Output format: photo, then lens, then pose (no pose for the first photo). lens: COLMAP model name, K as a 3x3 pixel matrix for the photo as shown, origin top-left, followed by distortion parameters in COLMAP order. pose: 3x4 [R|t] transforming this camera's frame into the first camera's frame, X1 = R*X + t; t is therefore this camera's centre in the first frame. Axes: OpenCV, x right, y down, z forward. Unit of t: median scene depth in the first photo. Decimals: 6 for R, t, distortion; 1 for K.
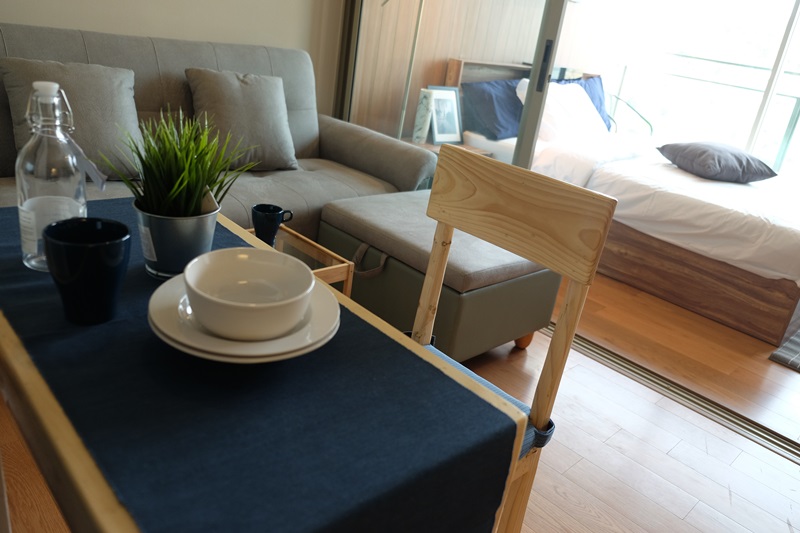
lens RADIAL K [[603.3, 0, 400.0], [0, 603.3, 266.5], [0, 0, 1]] dist [-0.055569, 0.040585]
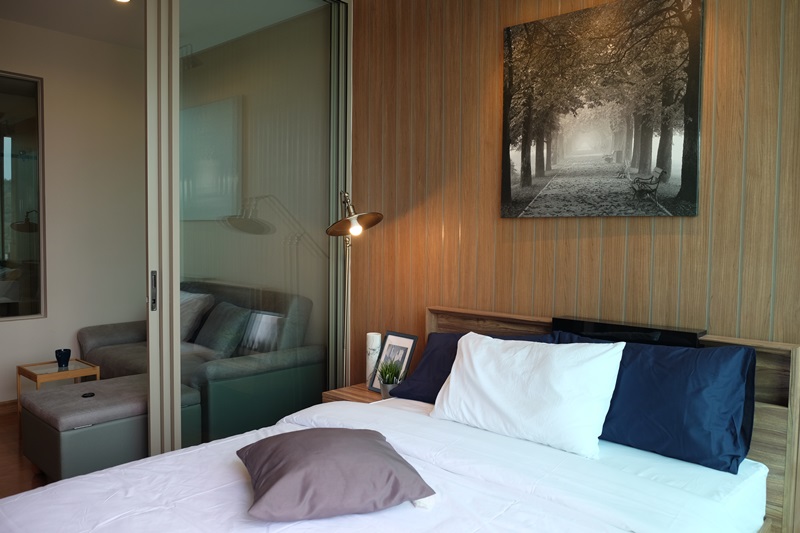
lens RADIAL K [[603.3, 0, 400.0], [0, 603.3, 266.5], [0, 0, 1]] dist [-0.055569, 0.040585]
pose [[0.070594, -0.085391, -0.993844, 1.287779], [-0.377987, 0.919738, -0.105873, -0.376866], [0.923116, 0.383134, 0.032651, 1.181858]]
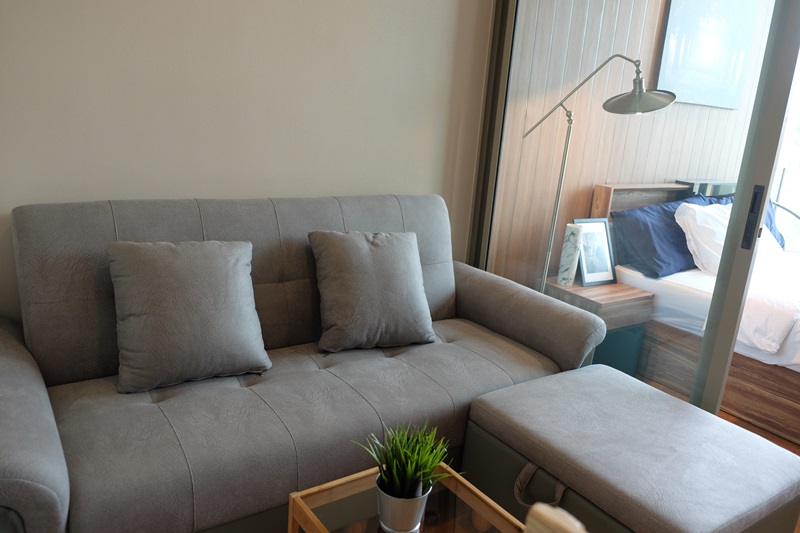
lens RADIAL K [[603.3, 0, 400.0], [0, 603.3, 266.5], [0, 0, 1]] dist [-0.055569, 0.040585]
pose [[0.984982, -0.018009, -0.171714, -0.067313], [-0.006883, 0.989659, -0.143277, -0.134558], [0.172519, 0.142307, 0.974672, 0.149349]]
